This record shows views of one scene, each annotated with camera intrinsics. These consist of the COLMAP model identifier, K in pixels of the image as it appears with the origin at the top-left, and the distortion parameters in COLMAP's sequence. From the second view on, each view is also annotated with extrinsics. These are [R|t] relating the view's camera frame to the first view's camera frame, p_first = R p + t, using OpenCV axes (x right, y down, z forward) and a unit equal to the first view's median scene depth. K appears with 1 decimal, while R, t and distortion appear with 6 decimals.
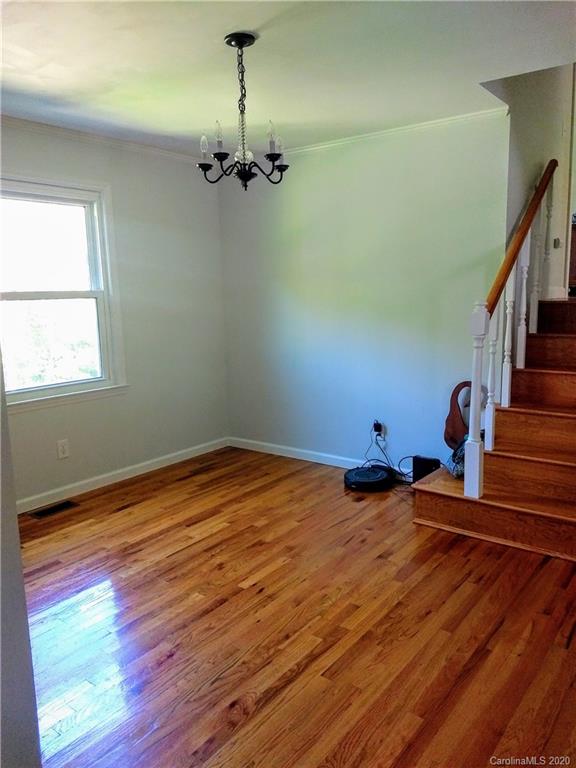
lens RADIAL K [[601.8, 0, 291.1], [0, 601.8, 383.4], [0, 0, 1]] dist [0.003892, -0.000209]
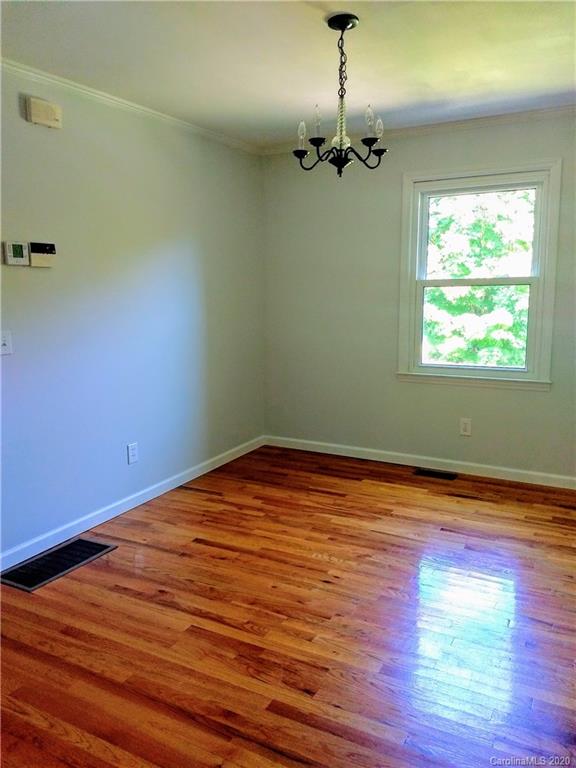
lens RADIAL K [[601.8, 0, 291.1], [0, 601.8, 383.4], [0, 0, 1]] dist [0.003892, -0.000209]
pose [[0.172180, 0.201156, -0.964308, 0.626528], [-0.172876, 0.969905, 0.171456, -0.101255], [0.969777, 0.137185, 0.201773, 0.524443]]
